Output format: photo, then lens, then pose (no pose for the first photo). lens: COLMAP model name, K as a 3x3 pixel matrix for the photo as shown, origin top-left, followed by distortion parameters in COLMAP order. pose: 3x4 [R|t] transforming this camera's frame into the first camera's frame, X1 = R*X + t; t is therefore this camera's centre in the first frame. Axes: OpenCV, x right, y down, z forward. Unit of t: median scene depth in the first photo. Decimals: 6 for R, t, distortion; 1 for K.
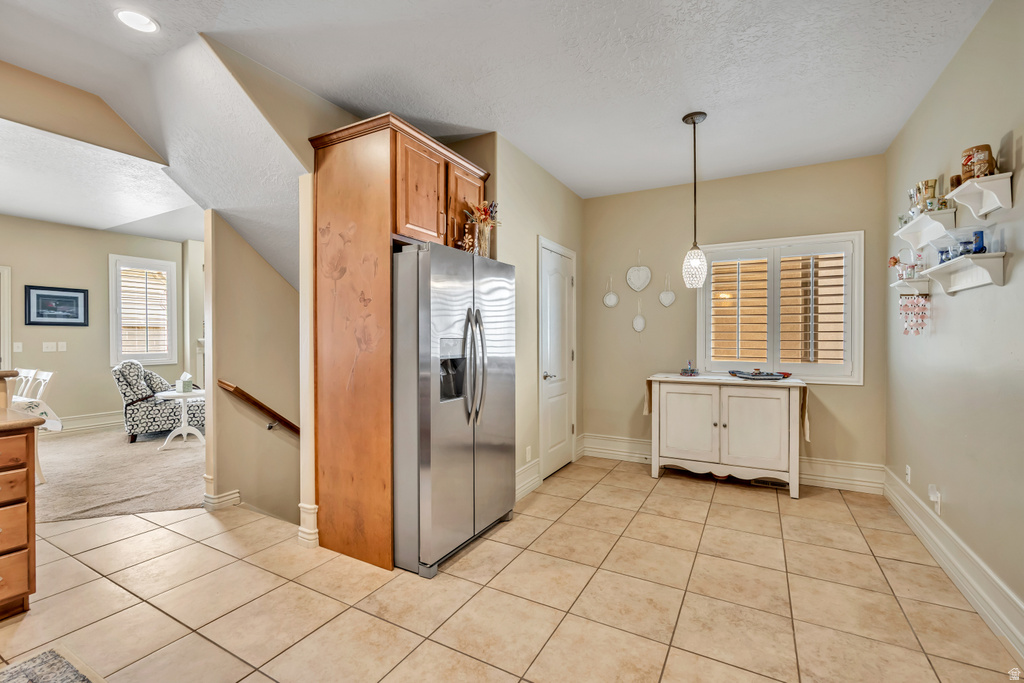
lens RADIAL K [[447.7, 0, 510.9], [0, 447.7, 341.3], [0, 0, 1]] dist [-0.005095, -0.000561]
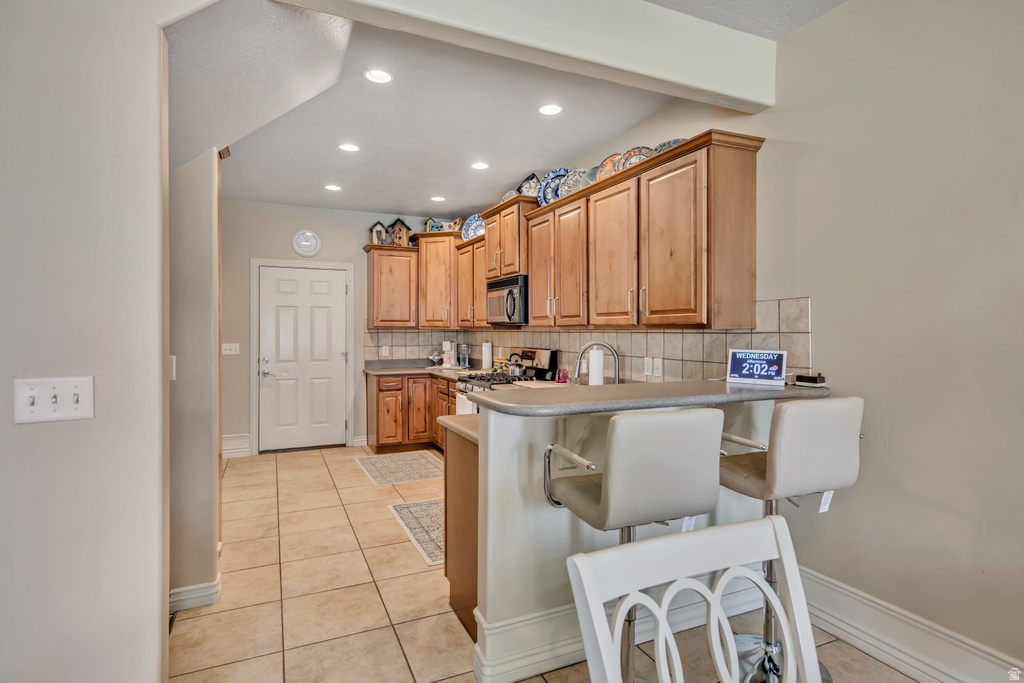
lens RADIAL K [[526.8, 0, 503.8], [0, 526.8, 332.1], [0, 0, 1]] dist [0.004685, 0.000725]
pose [[-0.797227, 0.003821, 0.603668, -1.169233], [0.012408, 0.999872, 0.010057, -0.028973], [-0.603553, 0.015508, -0.797172, 1.149846]]
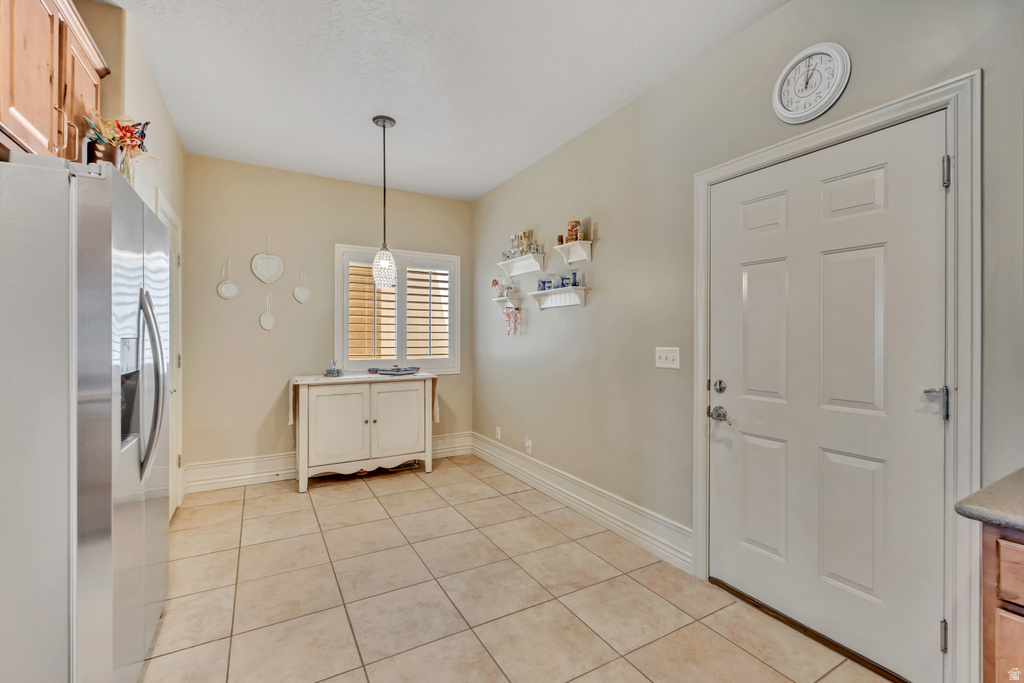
lens RADIAL K [[447.7, 0, 508.2], [0, 447.7, 336.5], [0, 0, 1]] dist [-0.005095, -0.000561]
pose [[0.510792, 0.002288, 0.859701, -0.268910], [0.005889, 0.999964, -0.006161, -0.001248], [-0.859684, 0.008210, 0.510760, 0.199431]]
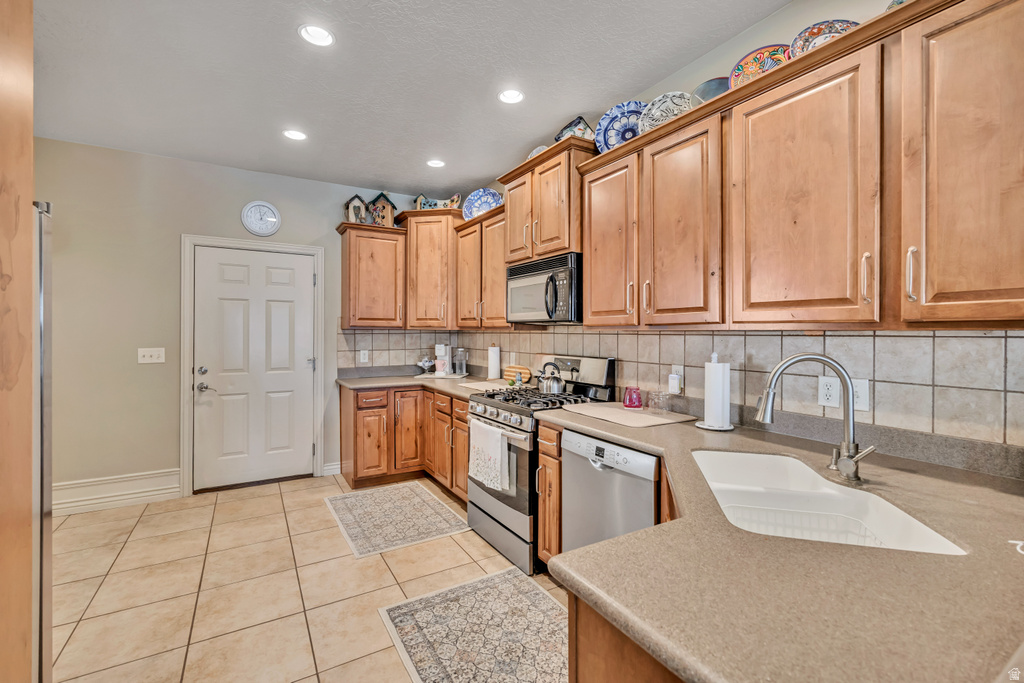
lens RADIAL K [[447.7, 0, 506.6], [0, 447.7, 333.5], [0, 0, 1]] dist [-0.005095, -0.000561]
pose [[-0.858260, 0.000757, 0.513214, -0.729324], [0.007985, 0.999898, 0.011879, -0.026346], [-0.513152, 0.014293, -0.858179, 0.816270]]
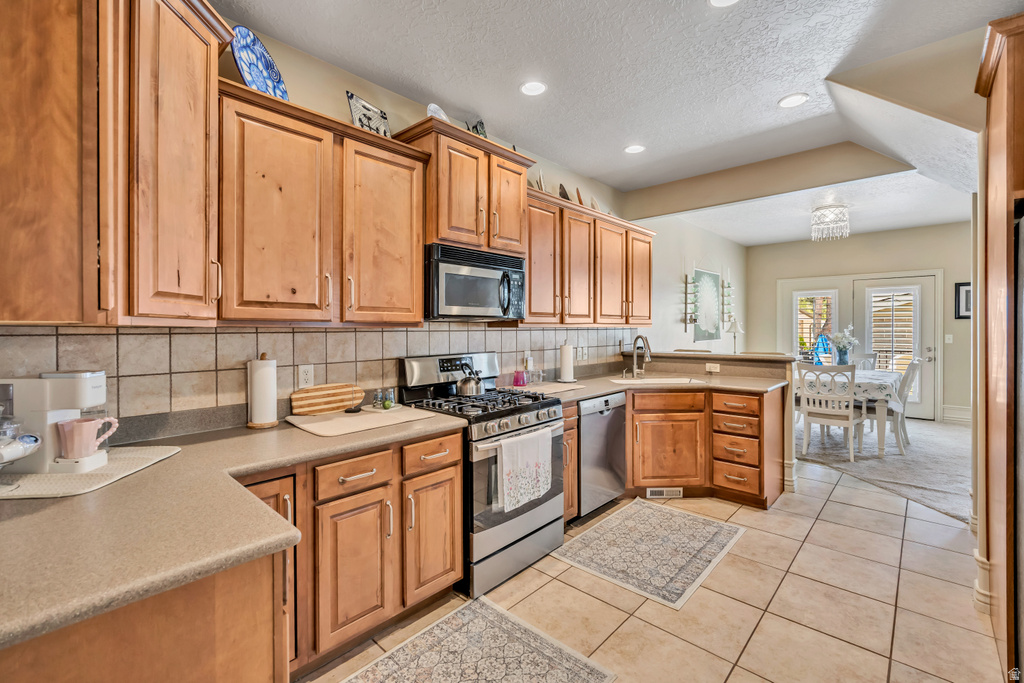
lens RADIAL K [[447.7, 0, 513.8], [0, 447.7, 333.7], [0, 0, 1]] dist [-0.005095, -0.000561]
pose [[-0.235299, 0.020246, -0.971712, 0.389070], [-0.005614, 0.999738, 0.022189, -0.029136], [0.971907, 0.010676, -0.235124, 0.299366]]
